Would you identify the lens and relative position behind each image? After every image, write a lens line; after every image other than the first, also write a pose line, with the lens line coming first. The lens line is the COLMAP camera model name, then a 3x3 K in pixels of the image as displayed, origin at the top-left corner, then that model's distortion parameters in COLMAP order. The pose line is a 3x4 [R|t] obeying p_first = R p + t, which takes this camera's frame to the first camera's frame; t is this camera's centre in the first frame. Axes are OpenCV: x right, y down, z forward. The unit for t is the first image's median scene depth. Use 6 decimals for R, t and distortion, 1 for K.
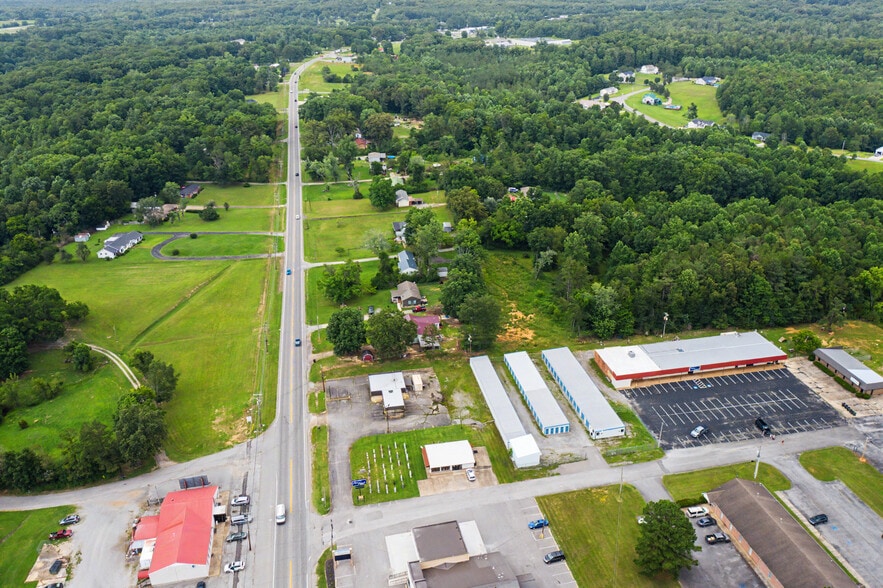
lens RADIAL K [[699.5, 0, 444.9], [0, 699.5, 290.7], [0, 0, 1]] dist [0.001629, -0.000276]
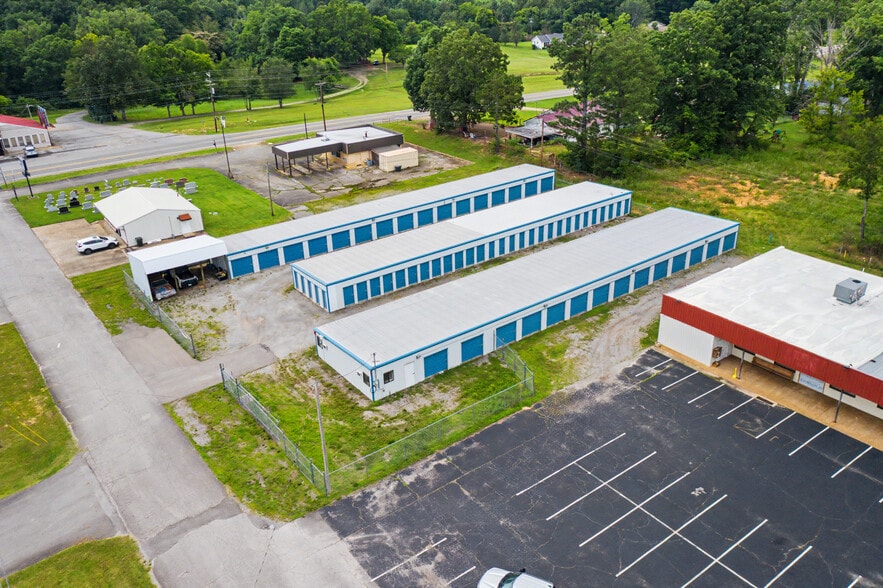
lens RADIAL K [[699.5, 0, 441.3], [0, 699.5, 294.0], [0, 0, 1]] dist [0.001629, -0.000276]
pose [[0.435316, 0.389957, -0.811439, 0.384597], [-0.351587, 0.903385, 0.245526, 0.078508], [0.828786, 0.178410, 0.530362, 0.719892]]
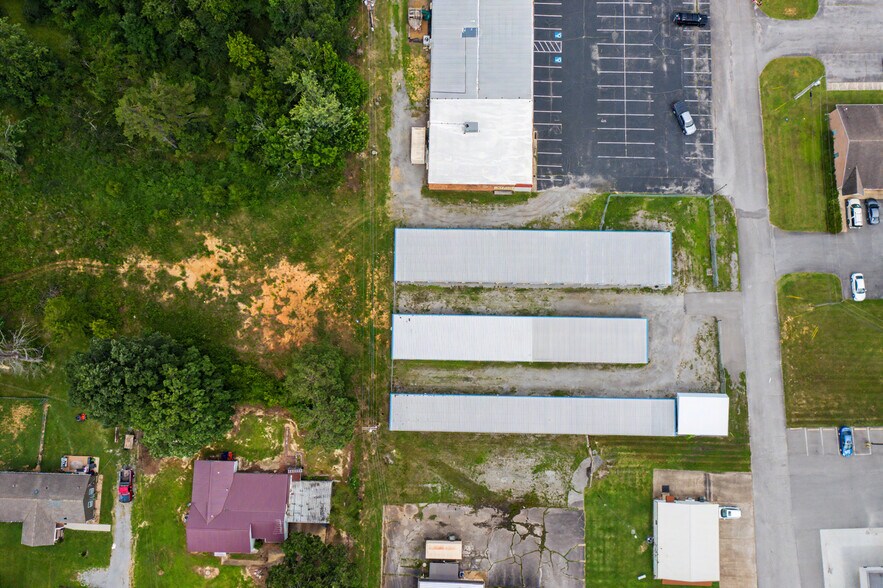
lens RADIAL K [[699.5, 0, 449.0], [0, 699.5, 299.4], [0, 0, 1]] dist [0.001629, -0.000276]
pose [[0.207020, -0.969091, 0.134184, 0.065670], [0.411169, 0.210637, 0.886889, -0.335535], [-0.887740, -0.128431, 0.442066, 0.733372]]
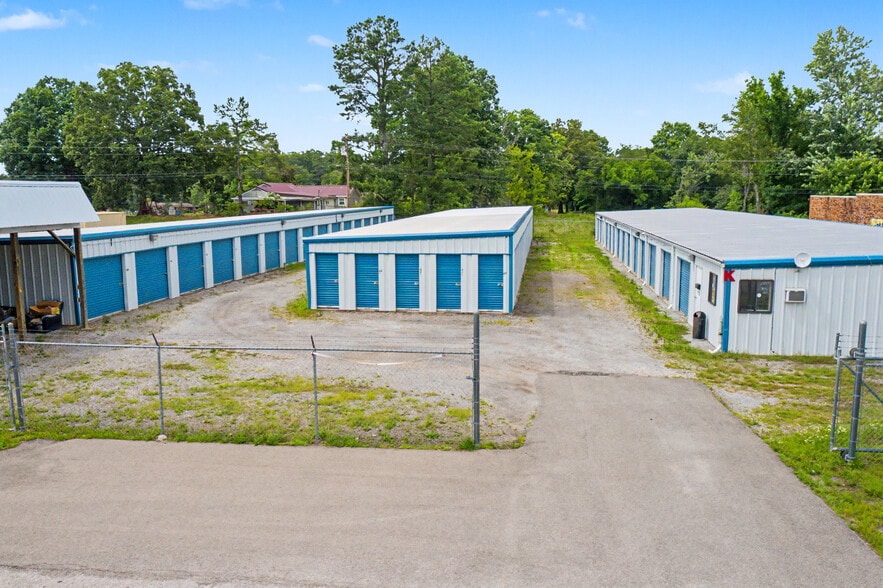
lens RADIAL K [[699.5, 0, 446.0], [0, 699.5, 297.5], [0, 0, 1]] dist [0.001629, -0.000276]
pose [[0.946259, 0.063099, -0.317195, 0.170293], [-0.146504, 0.958011, -0.246479, 0.191580], [0.288324, 0.279704, 0.915770, 0.733323]]
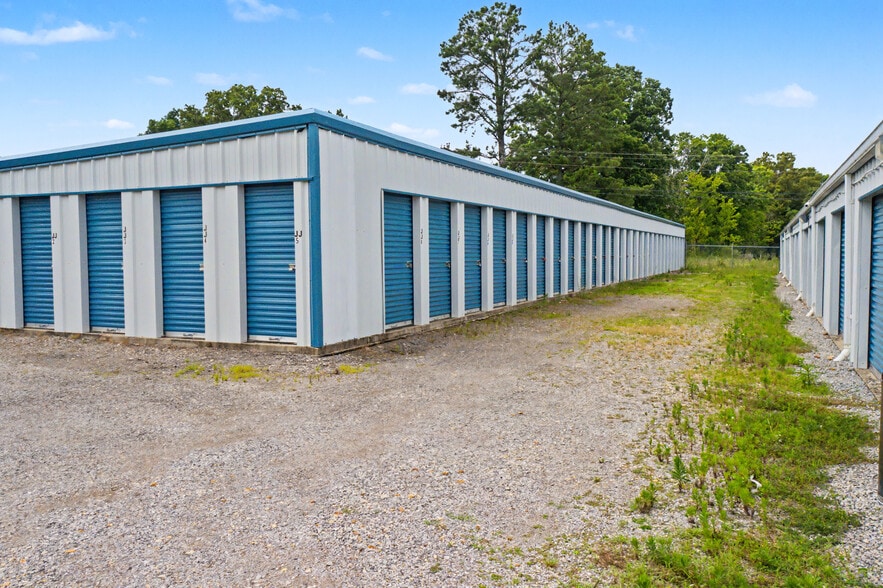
lens RADIAL K [[699.5, 0, 439.0], [0, 699.5, 298.2], [0, 0, 1]] dist [0.001629, -0.000276]
pose [[0.809636, 0.052414, -0.584588, 0.172989], [-0.251610, 0.930838, -0.265014, 0.172441], [0.530267, 0.361653, 0.766828, 0.806198]]
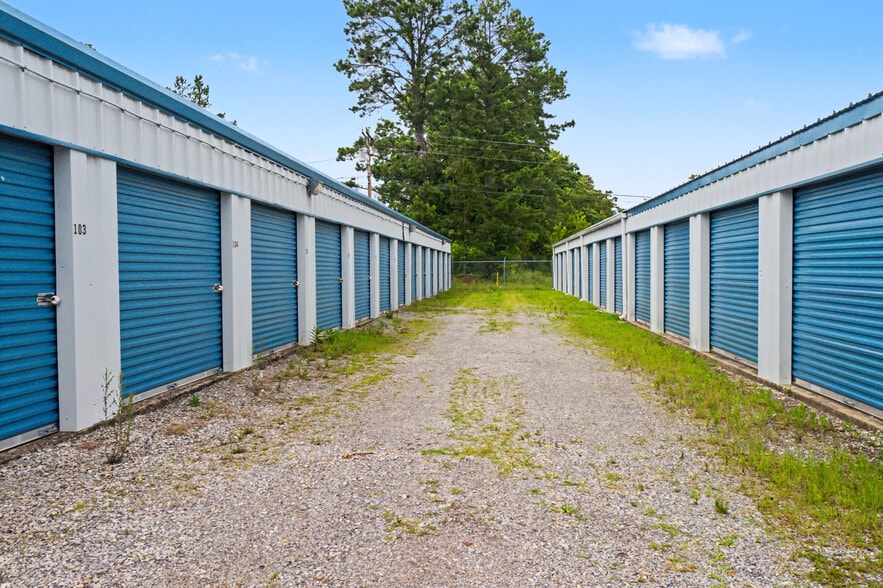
lens RADIAL K [[699.5, 0, 441.1], [0, 699.5, 300.6], [0, 0, 1]] dist [0.001629, -0.000276]
pose [[0.960569, 0.028961, -0.276529, 0.102314], [-0.128964, 0.927512, -0.350841, 0.162145], [0.246324, 0.372669, 0.894674, 0.831051]]
